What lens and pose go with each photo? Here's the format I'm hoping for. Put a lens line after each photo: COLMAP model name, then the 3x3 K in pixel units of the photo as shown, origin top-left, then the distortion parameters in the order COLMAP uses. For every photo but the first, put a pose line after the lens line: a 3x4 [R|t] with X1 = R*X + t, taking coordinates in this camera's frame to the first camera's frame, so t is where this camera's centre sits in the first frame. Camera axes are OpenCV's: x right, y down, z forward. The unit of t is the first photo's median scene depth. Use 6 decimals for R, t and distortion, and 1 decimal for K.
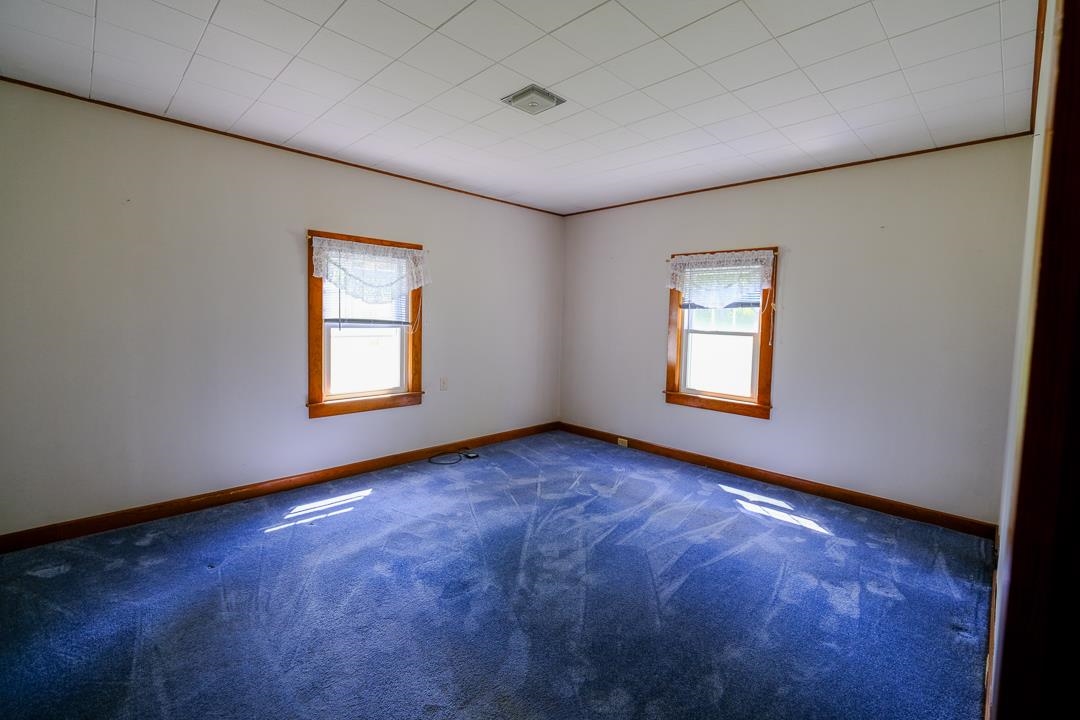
lens RADIAL K [[475.9, 0, 545.5], [0, 475.9, 336.8], [0, 0, 1]] dist [-0.000775, -0.000400]
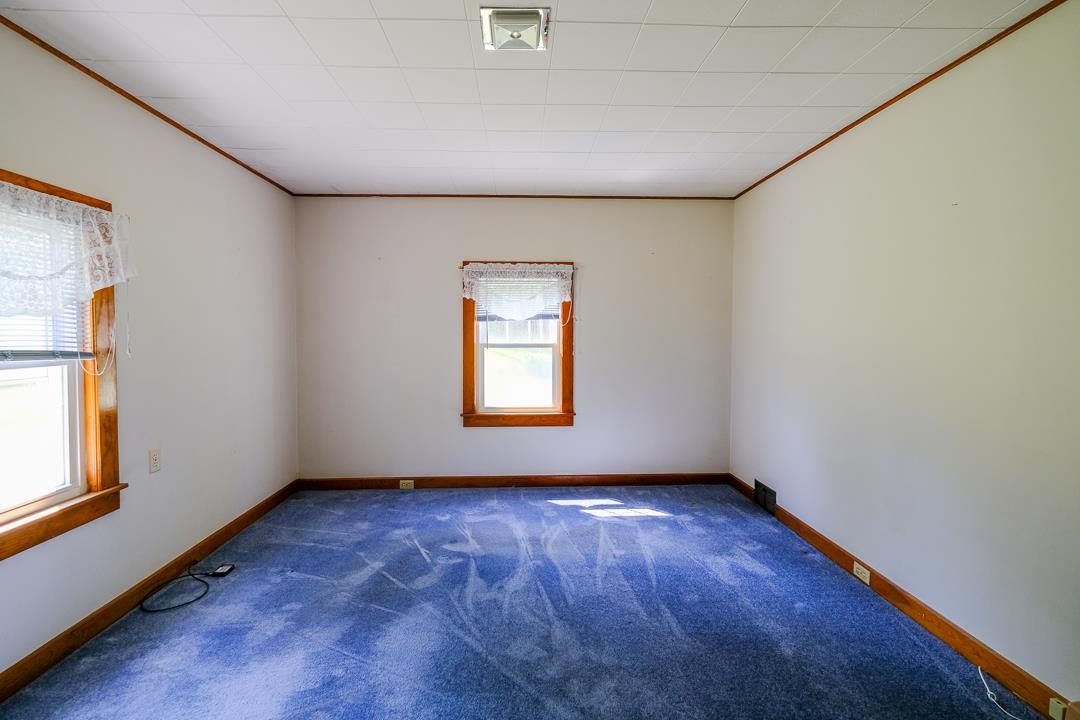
lens RADIAL K [[481.7, 0, 537.7], [0, 481.7, 338.9], [0, 0, 1]] dist [-0.001381, -0.000447]
pose [[0.680165, -0.035405, 0.732203, -0.361194], [0.050541, 0.998721, 0.001343, -0.023481], [-0.731315, 0.036093, 0.681085, 0.332138]]
